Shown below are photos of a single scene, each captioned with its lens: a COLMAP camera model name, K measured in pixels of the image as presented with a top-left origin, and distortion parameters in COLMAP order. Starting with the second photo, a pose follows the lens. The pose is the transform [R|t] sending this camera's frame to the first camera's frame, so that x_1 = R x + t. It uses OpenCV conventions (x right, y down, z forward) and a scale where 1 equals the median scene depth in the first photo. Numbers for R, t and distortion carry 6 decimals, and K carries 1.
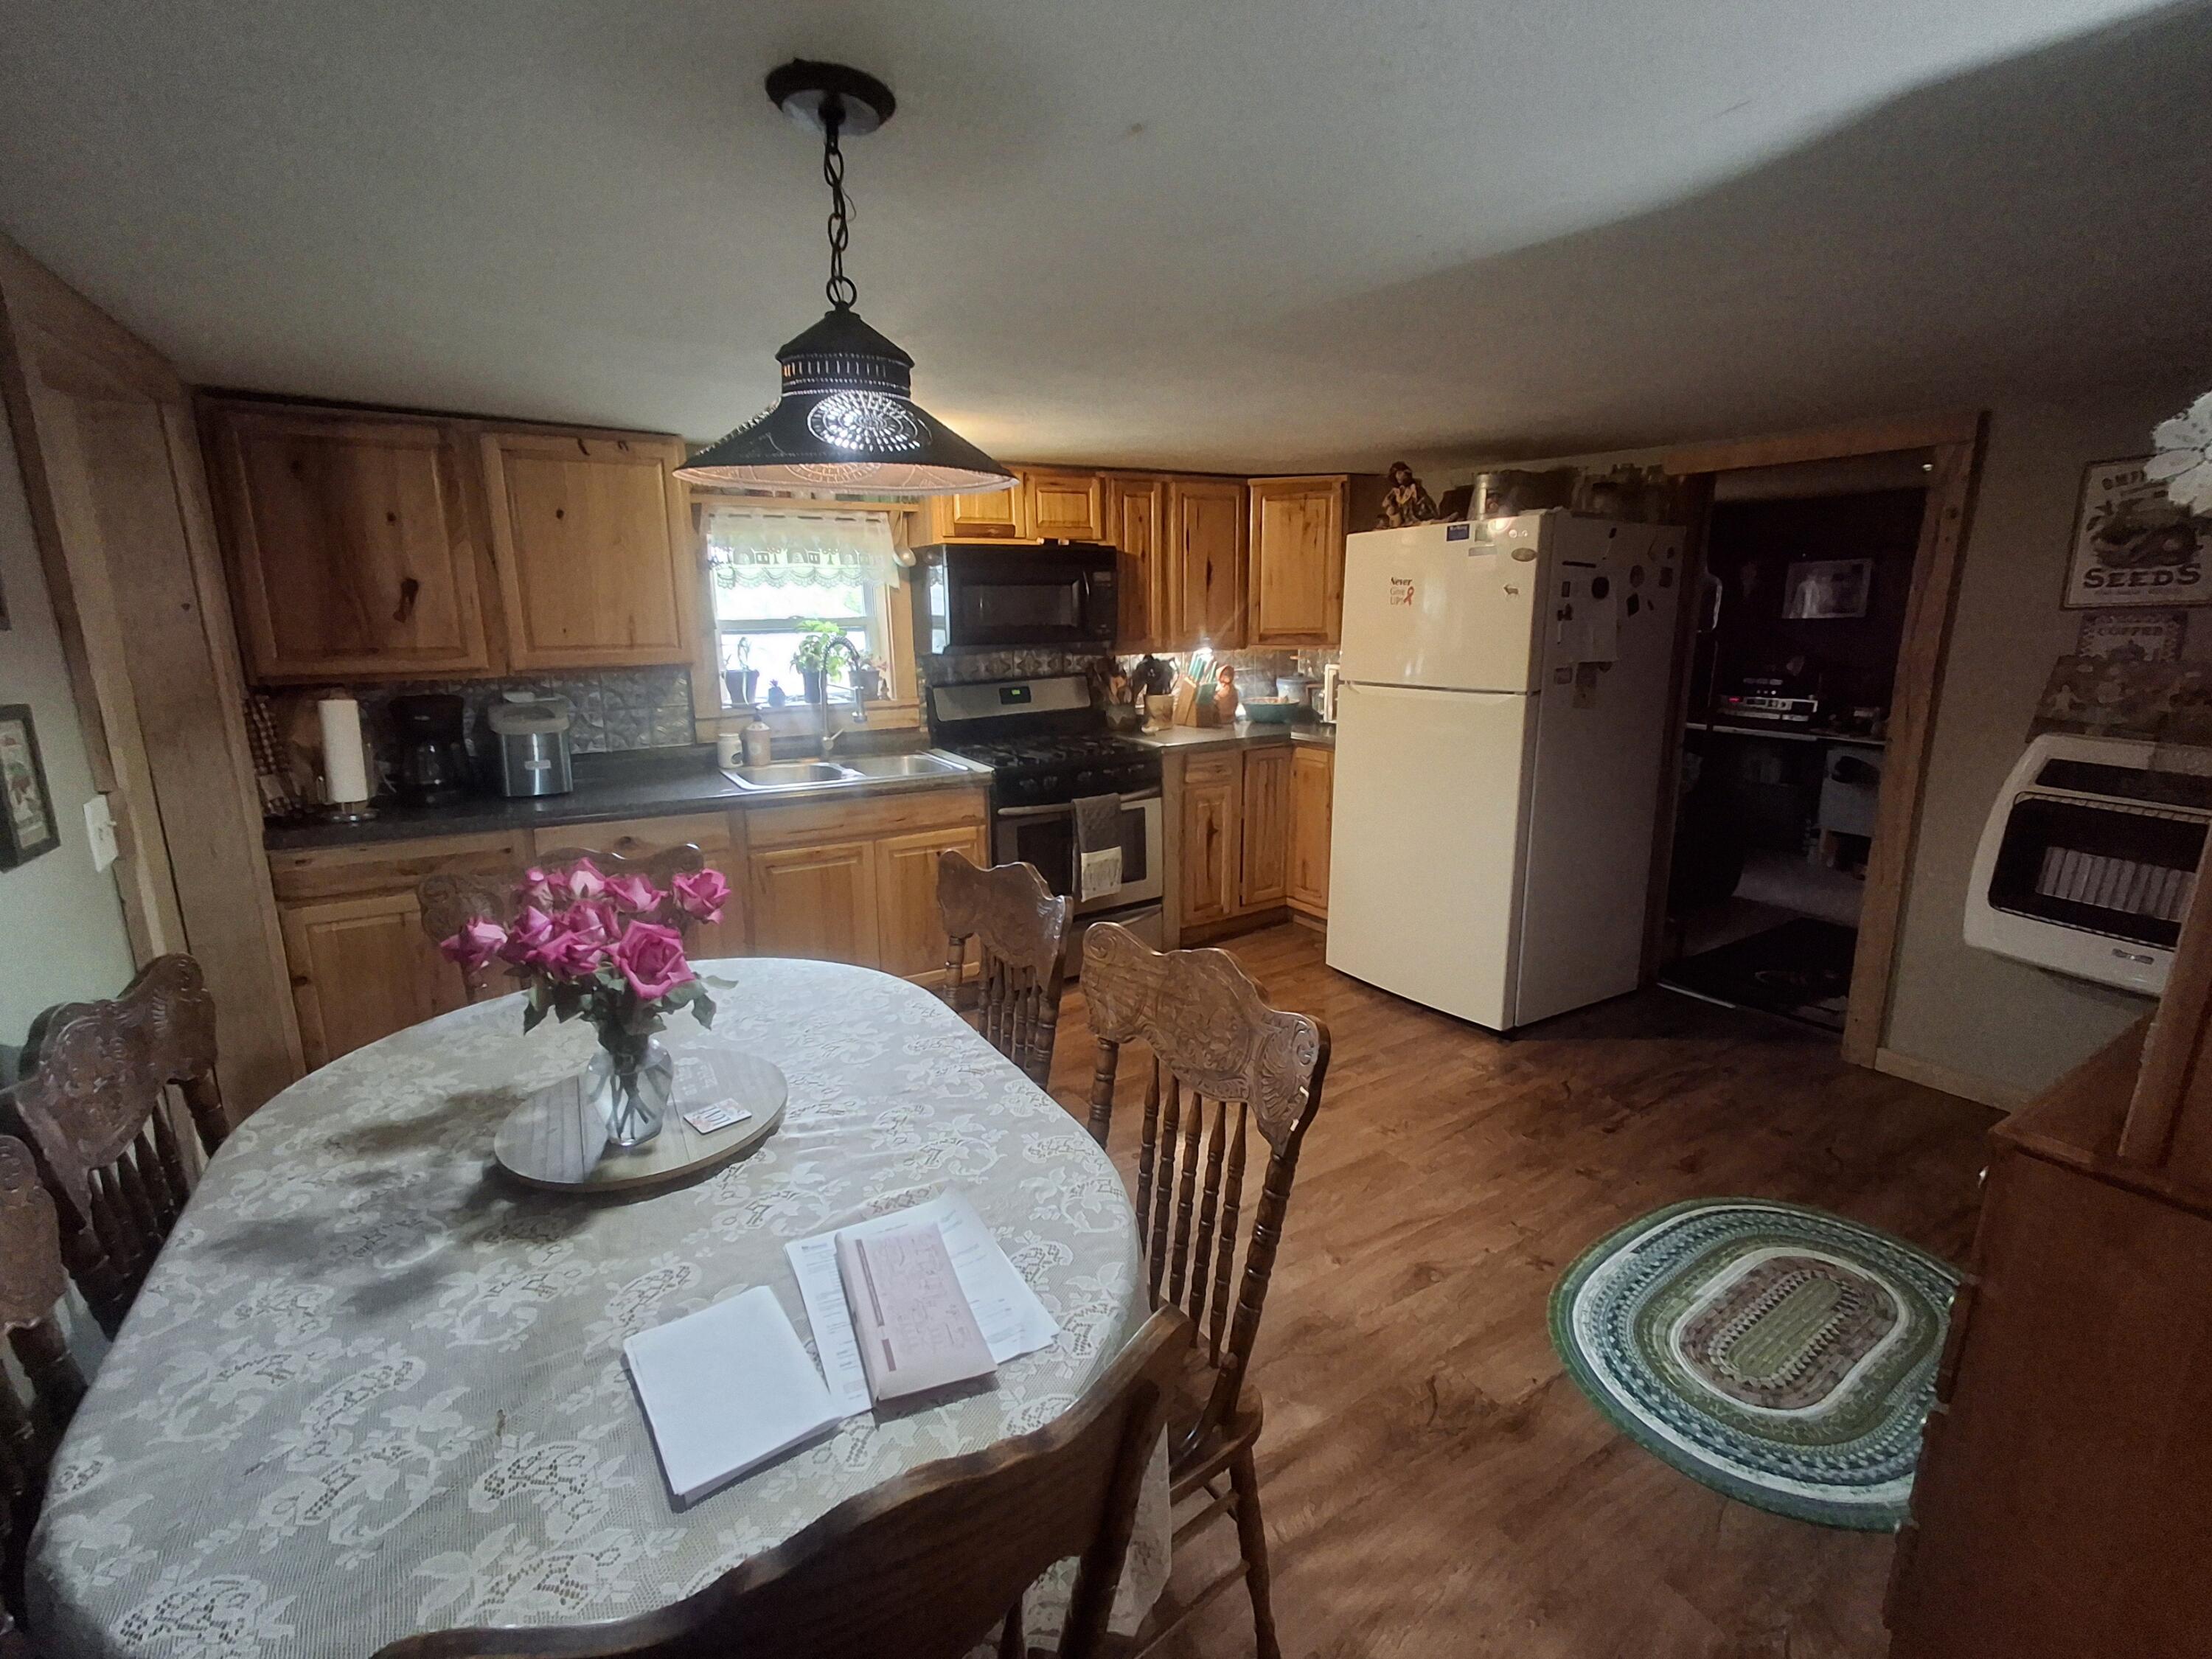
lens RADIAL K [[997.9, 0, 1104.2], [0, 997.9, 820.0], [0, 0, 1]] dist [0.000384, 0.004830]
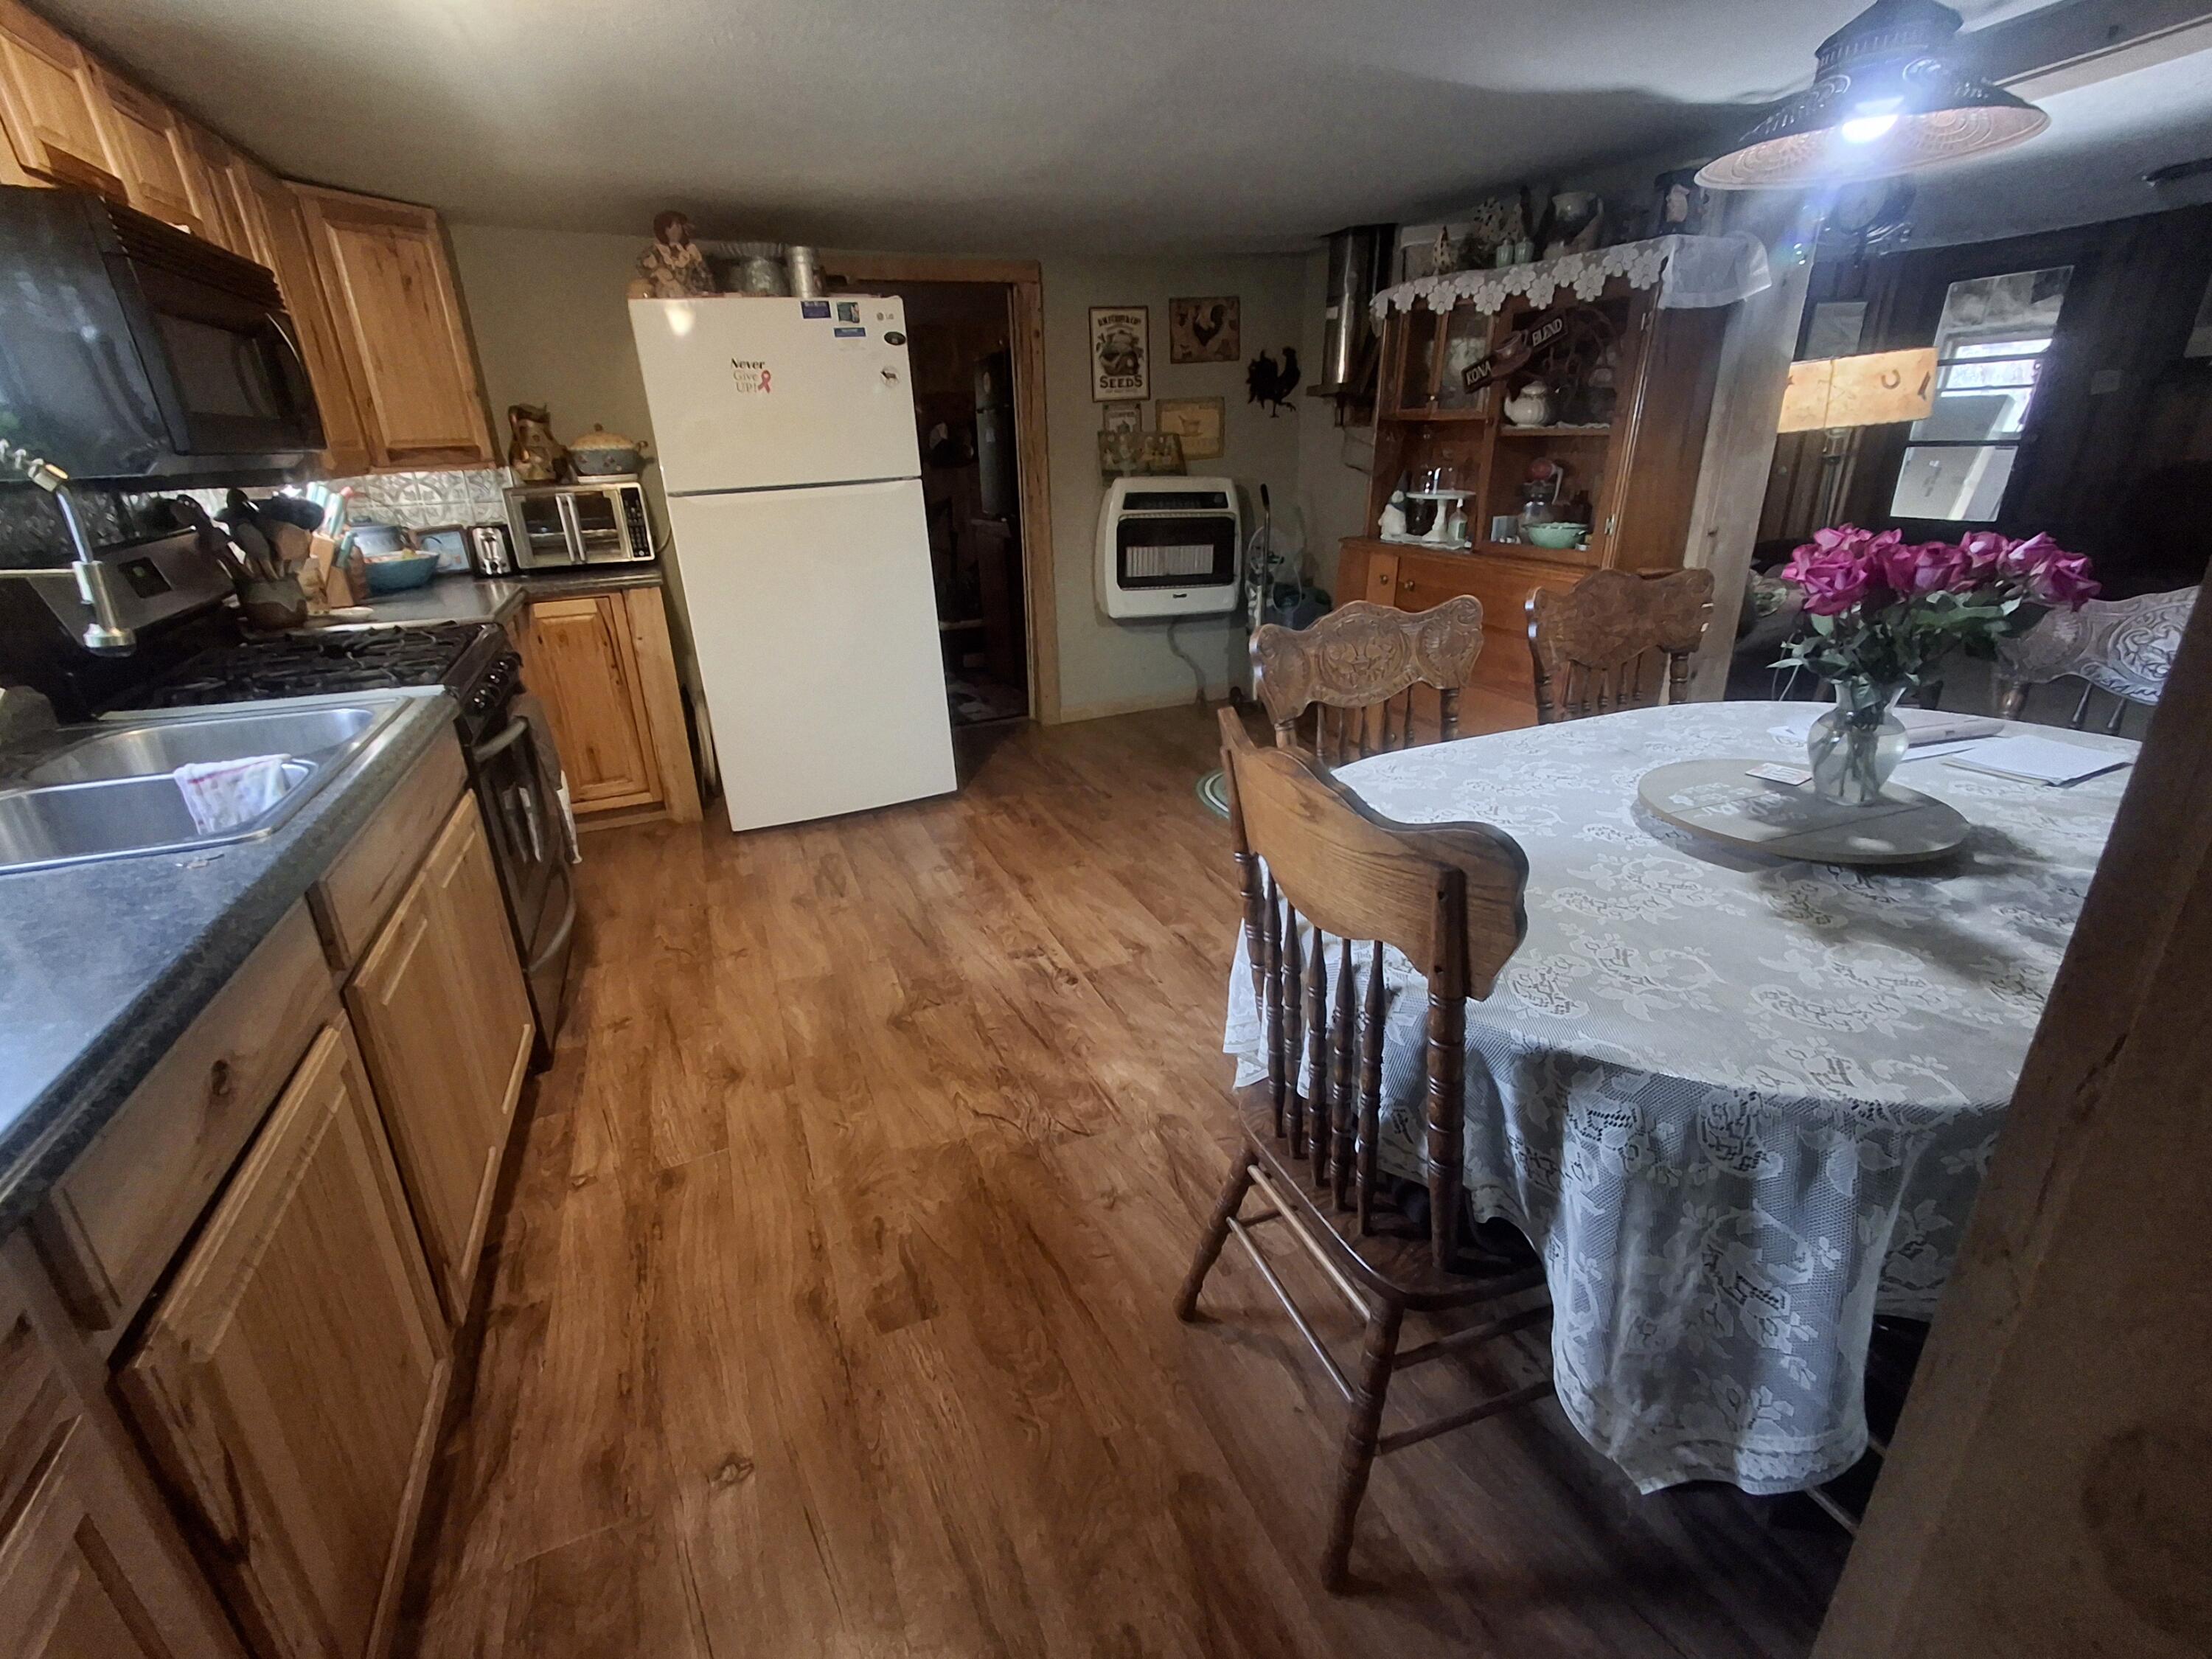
lens RADIAL K [[997.9, 0, 1067.1], [0, 997.9, 817.1], [0, 0, 1]] dist [0.000384, 0.004830]
pose [[0.166537, -0.348170, 0.922520, -0.672981], [0.241011, 0.921581, 0.304307, -0.077875], [-0.956127, 0.171660, 0.237390, 0.653740]]
